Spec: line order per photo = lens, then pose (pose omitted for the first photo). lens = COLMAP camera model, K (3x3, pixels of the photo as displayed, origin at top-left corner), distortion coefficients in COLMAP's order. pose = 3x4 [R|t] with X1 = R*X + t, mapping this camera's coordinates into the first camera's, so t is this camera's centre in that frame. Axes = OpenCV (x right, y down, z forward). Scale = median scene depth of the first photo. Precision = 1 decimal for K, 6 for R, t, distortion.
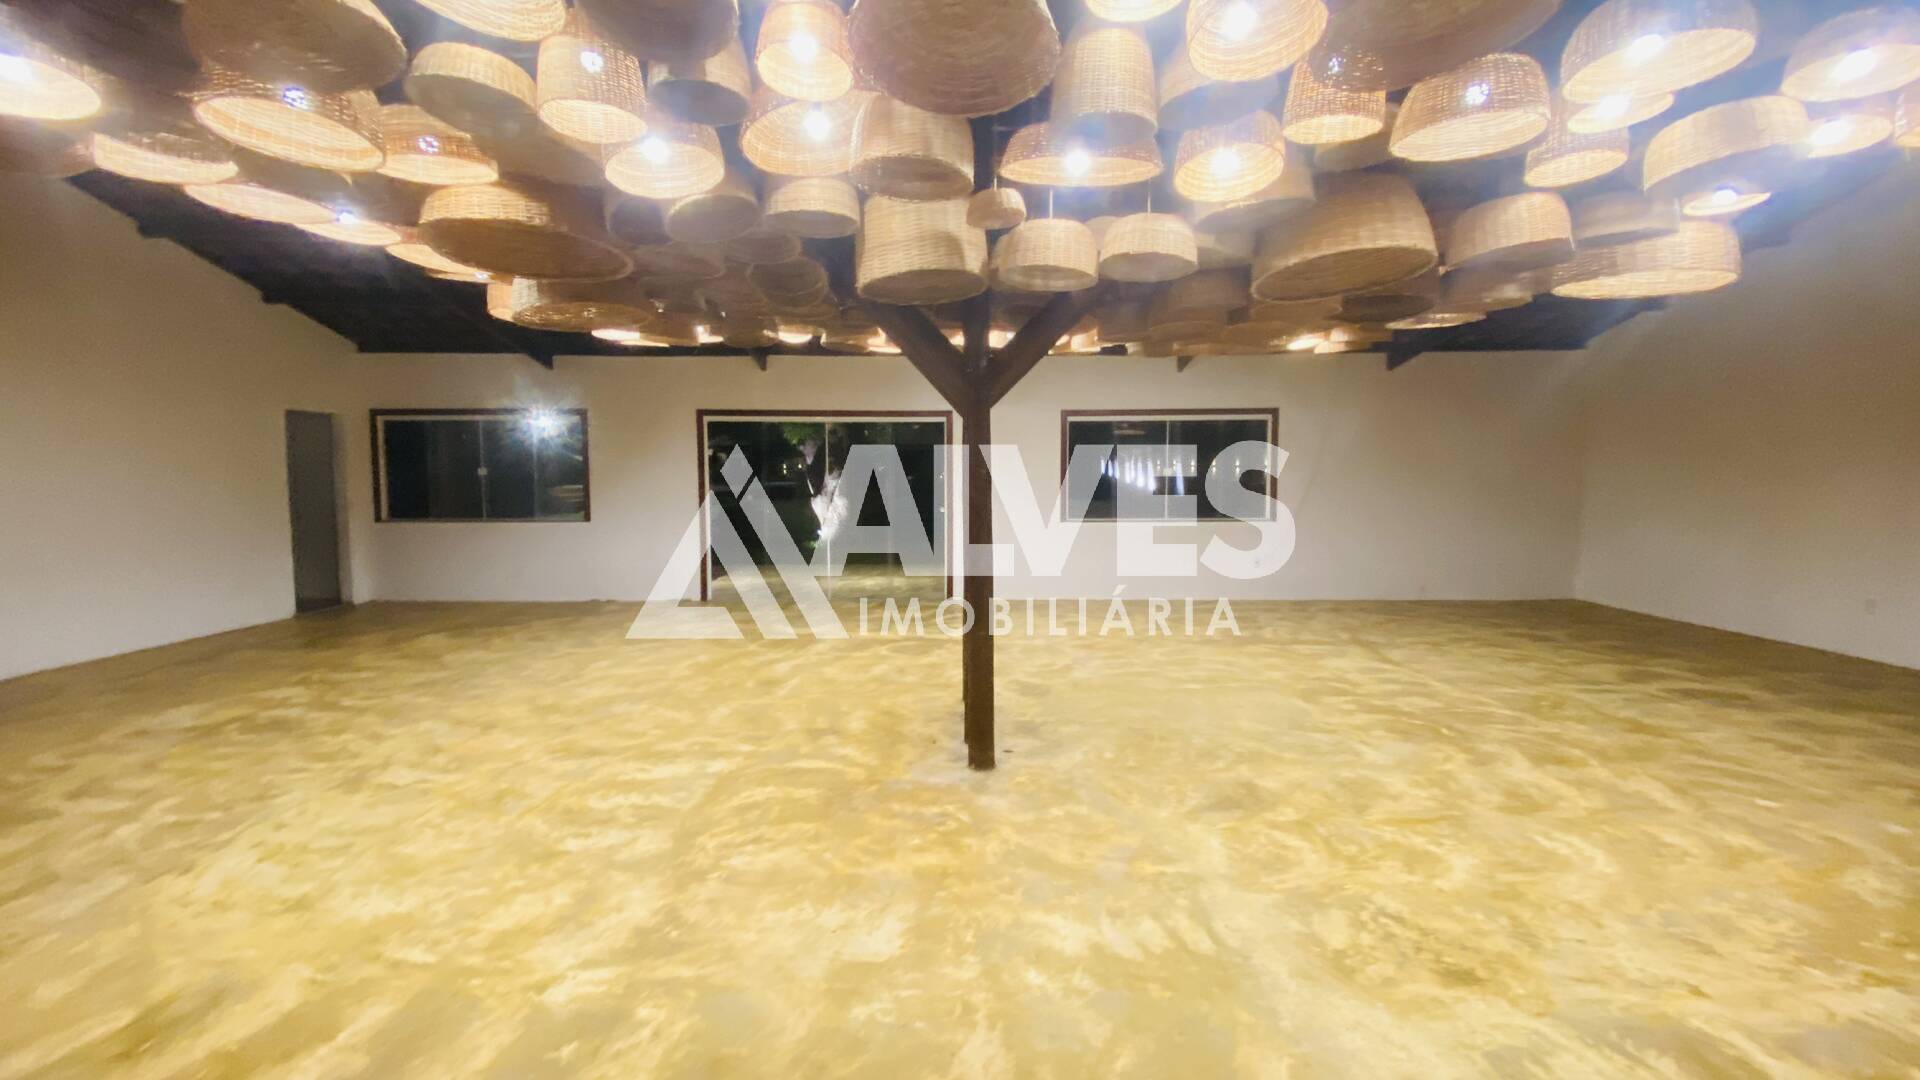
lens RADIAL K [[773.2, 0, 960.0], [0, 773.2, 540.0], [0, 0, 1]] dist [0.017435, -0.016570]
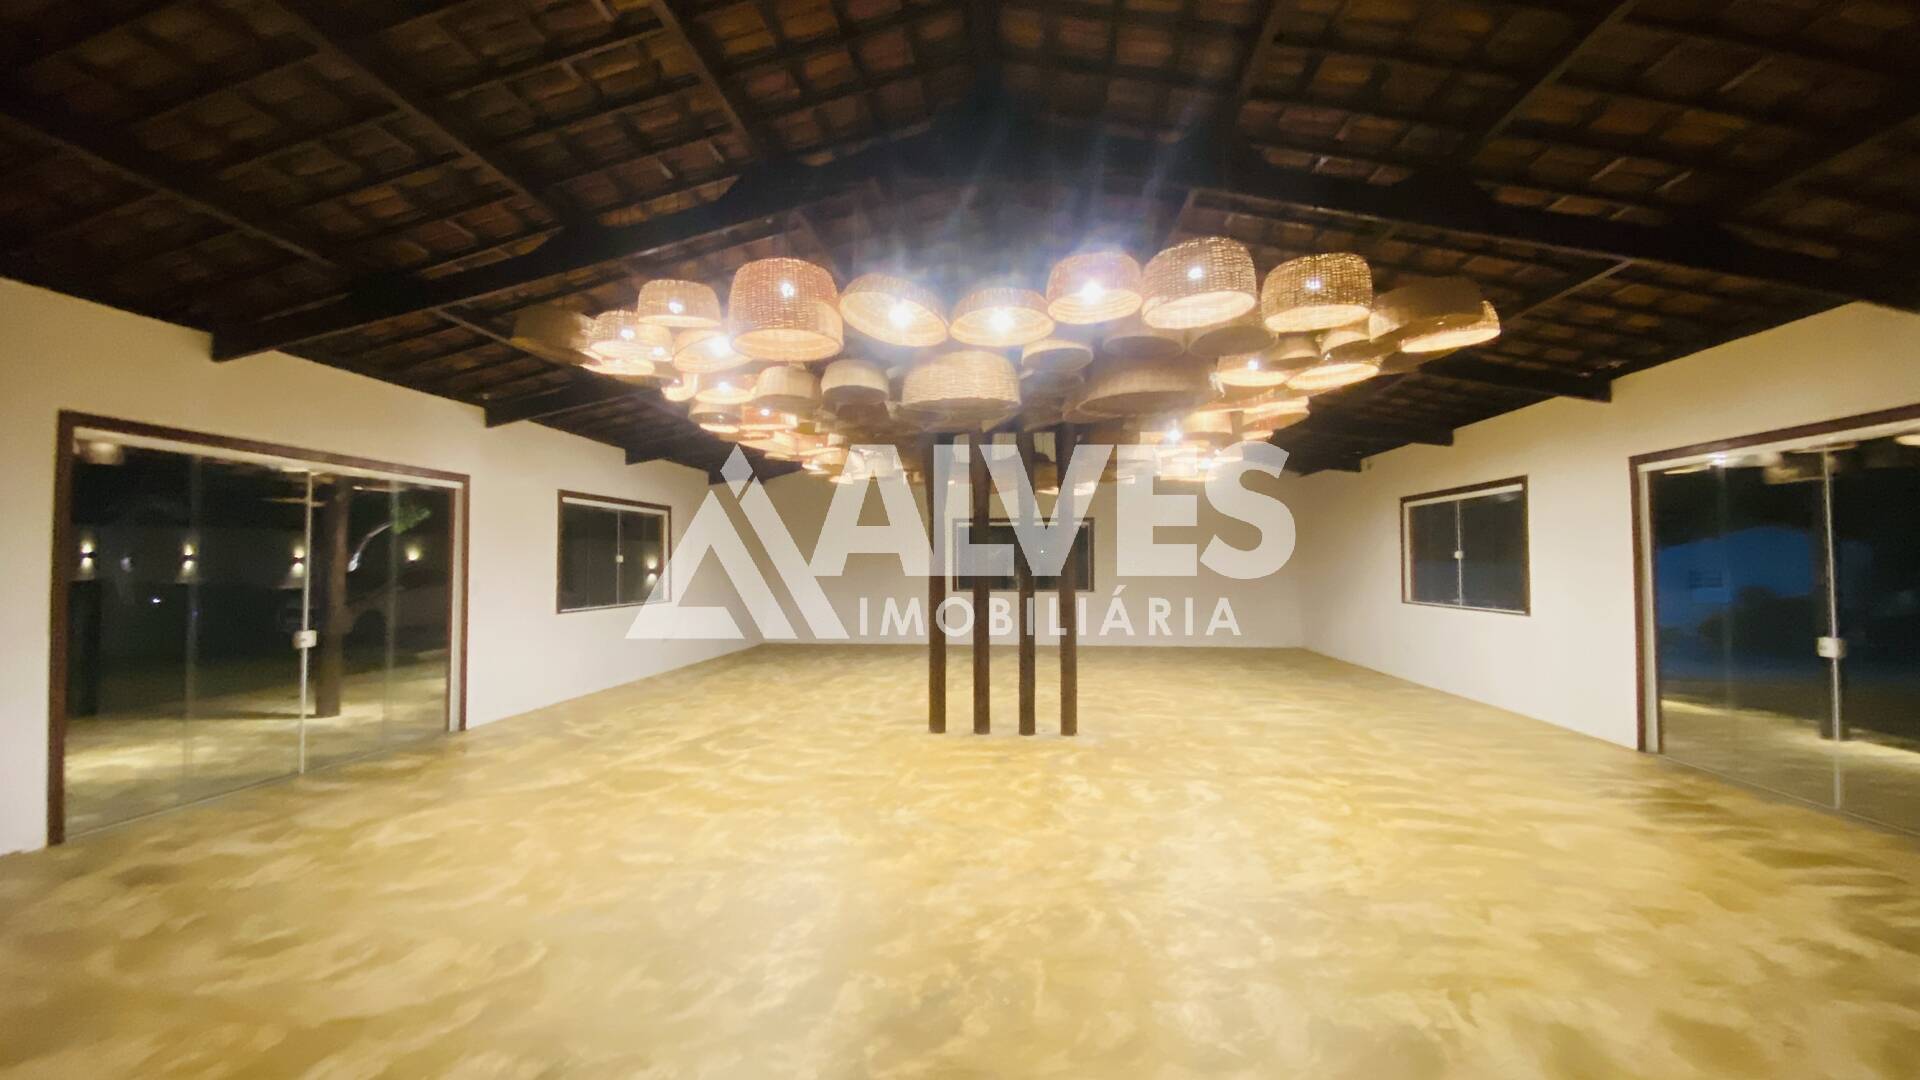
lens RADIAL K [[773.2, 0, 960.0], [0, 773.2, 540.0], [0, 0, 1]] dist [0.017435, -0.016570]
pose [[0.097725, 0.036092, 0.994559, -1.594479], [0.084442, 0.995438, -0.044421, -0.065097], [-0.991625, 0.088323, 0.094232, 1.001486]]
